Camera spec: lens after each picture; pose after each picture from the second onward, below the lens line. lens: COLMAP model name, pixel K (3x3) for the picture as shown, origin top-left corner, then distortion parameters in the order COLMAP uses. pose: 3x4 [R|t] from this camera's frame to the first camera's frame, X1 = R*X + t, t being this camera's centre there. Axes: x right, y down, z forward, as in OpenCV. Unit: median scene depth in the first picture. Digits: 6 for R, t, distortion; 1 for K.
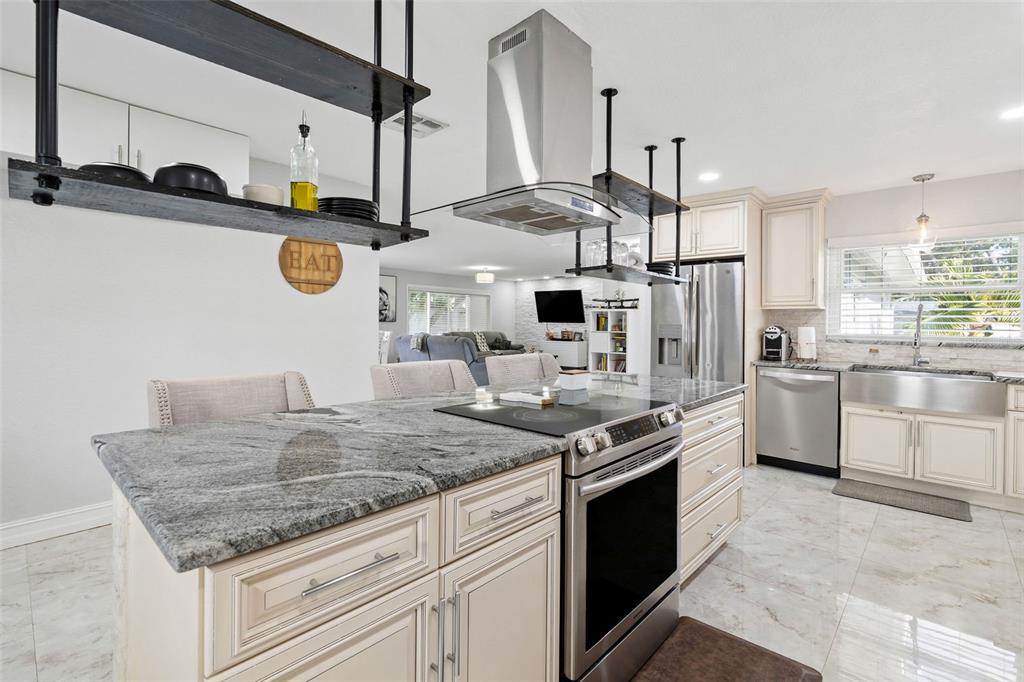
lens RADIAL K [[474.0, 0, 513.7], [0, 474.0, 323.0], [0, 0, 1]] dist [-0.005935, 0.001627]
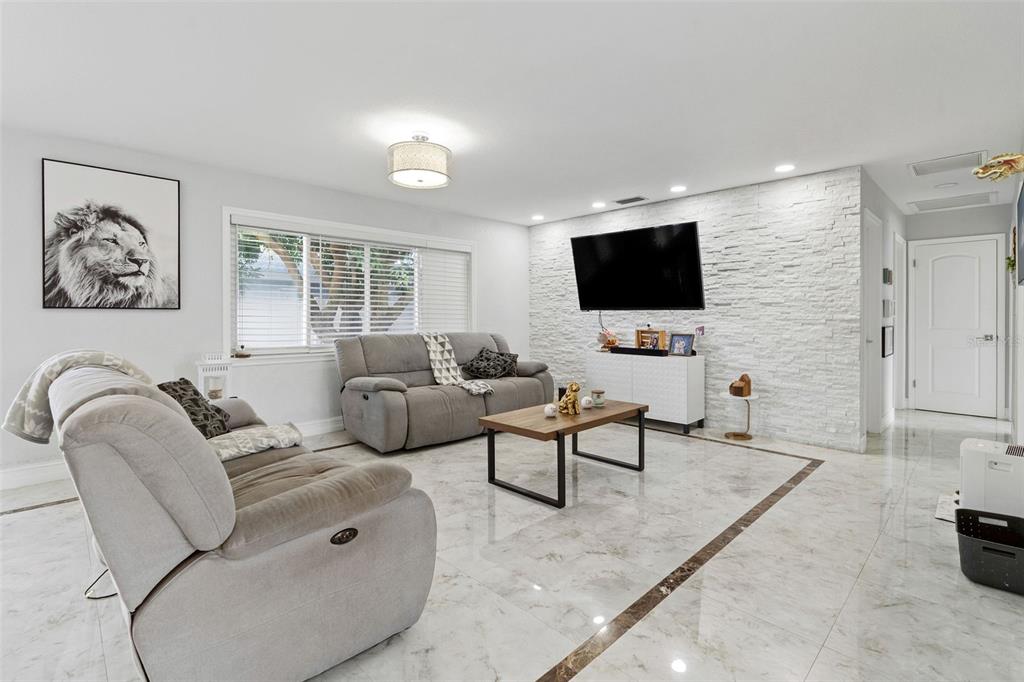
lens RADIAL K [[474.0, 0, 510.7], [0, 474.0, 313.6], [0, 0, 1]] dist [-0.005935, 0.001627]
pose [[0.998078, -0.009565, -0.061232, 0.017559], [0.009090, 0.999926, -0.008032, 0.005099], [0.061305, 0.007460, 0.998091, 0.668590]]
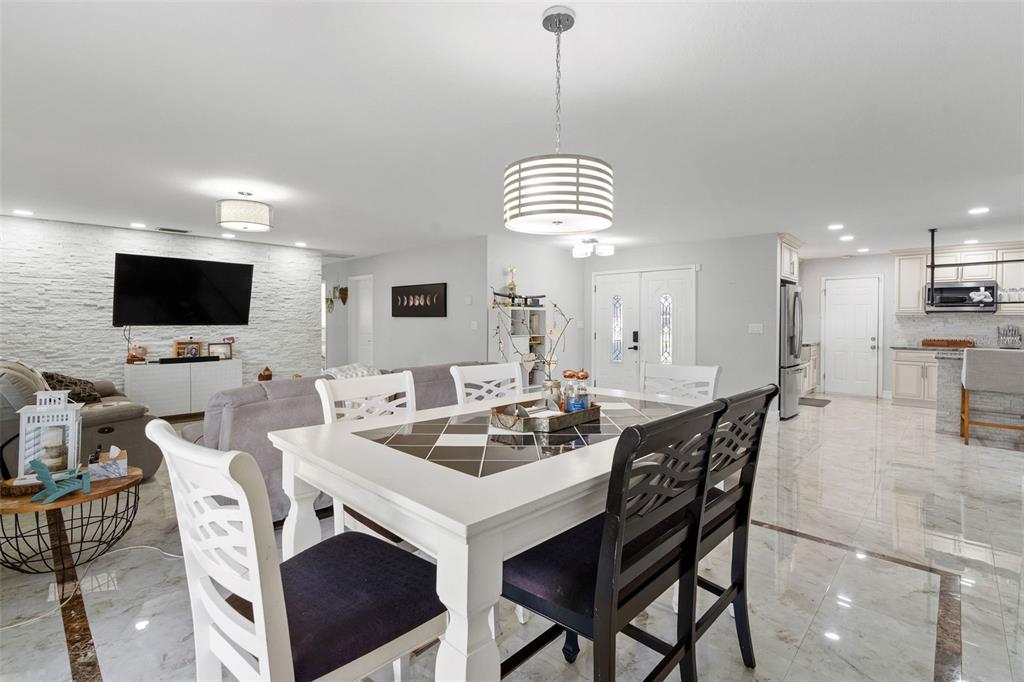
lens RADIAL K [[474.0, 0, 517.1], [0, 474.0, 325.9], [0, 0, 1]] dist [-0.005935, 0.001627]
pose [[0.009562, -0.023278, 0.999683, -0.446779], [0.001947, 0.999728, 0.023261, -0.012847], [-0.999952, 0.001724, 0.009604, 0.749204]]
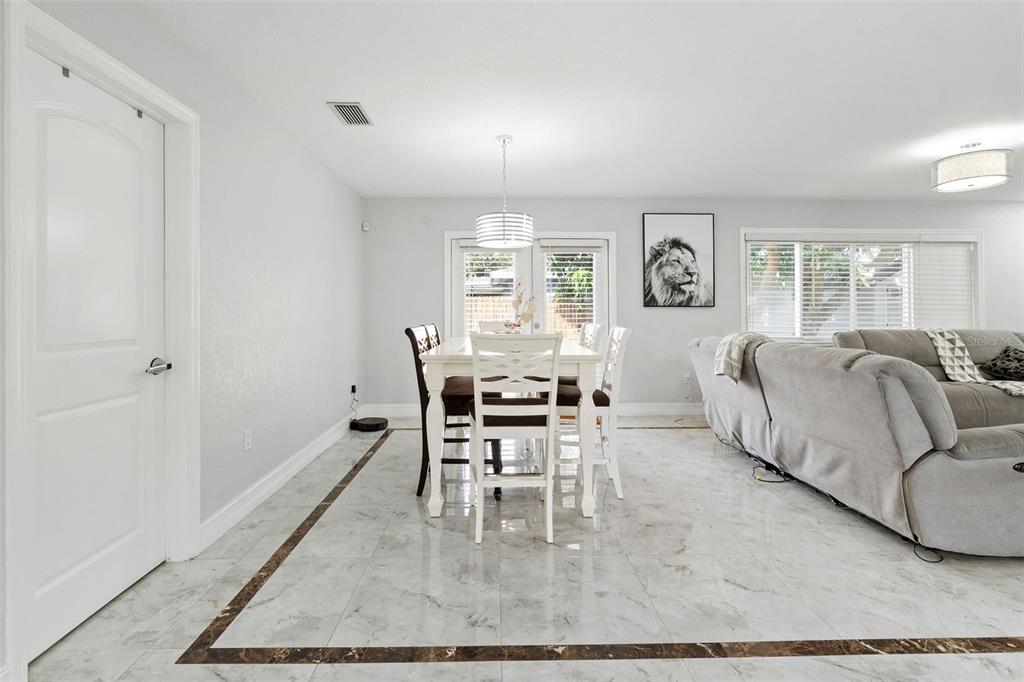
lens RADIAL K [[474.0, 0, 505.2], [0, 474.0, 309.6], [0, 0, 1]] dist [-0.005935, 0.001627]
pose [[0.691689, -0.013016, -0.722079, -0.047426], [0.004434, 0.999895, -0.013776, 0.005373], [0.722182, 0.006327, 0.691674, 0.513343]]
